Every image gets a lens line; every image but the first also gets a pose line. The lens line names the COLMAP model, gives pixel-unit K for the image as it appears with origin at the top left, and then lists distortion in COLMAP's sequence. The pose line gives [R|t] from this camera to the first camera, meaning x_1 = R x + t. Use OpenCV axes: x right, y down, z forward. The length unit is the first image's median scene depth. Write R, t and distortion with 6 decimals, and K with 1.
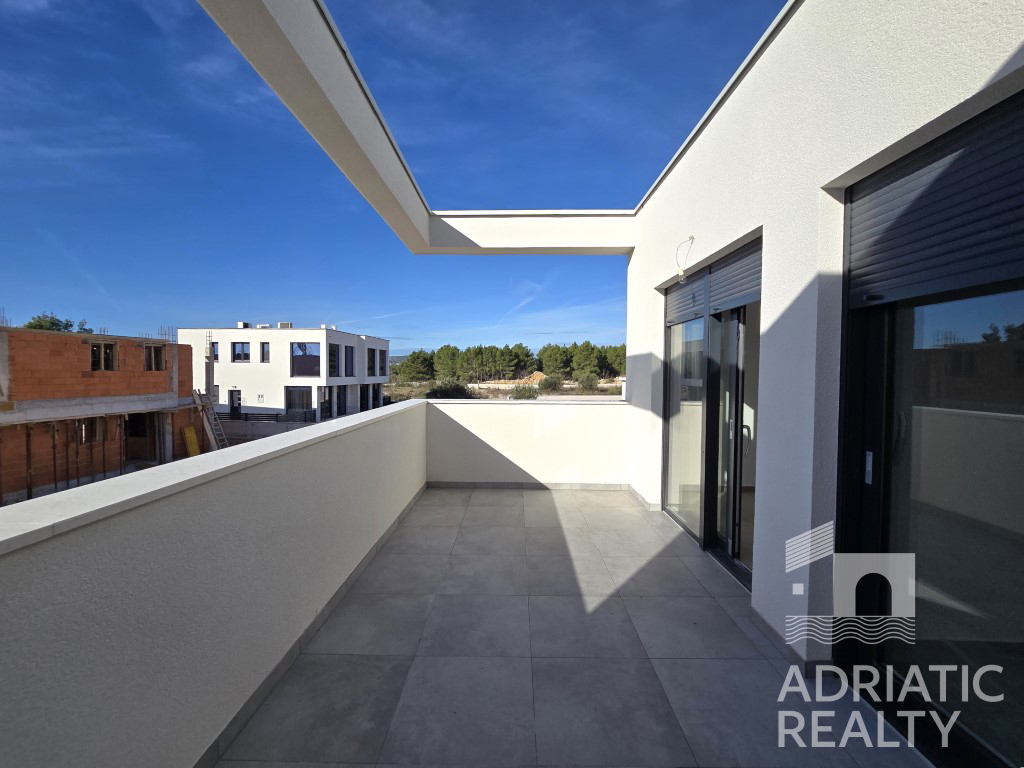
lens RADIAL K [[422.7, 0, 512.0], [0, 422.7, 384.0], [0, 0, 1]] dist [-0.001465, -0.000124]
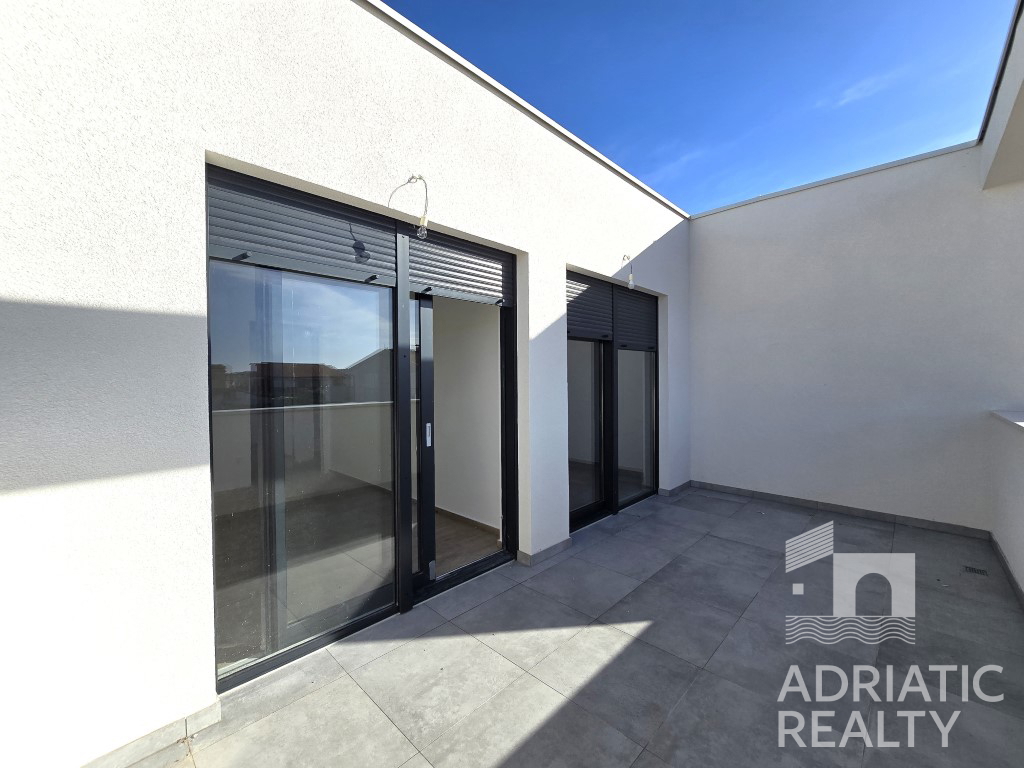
lens RADIAL K [[422.7, 0, 512.0], [0, 422.7, 384.0], [0, 0, 1]] dist [-0.001465, -0.000124]
pose [[-0.730040, -0.021381, 0.683070, -0.198764], [0.014521, 0.998800, 0.046783, -0.035622], [-0.683250, 0.044072, -0.728853, 1.623080]]
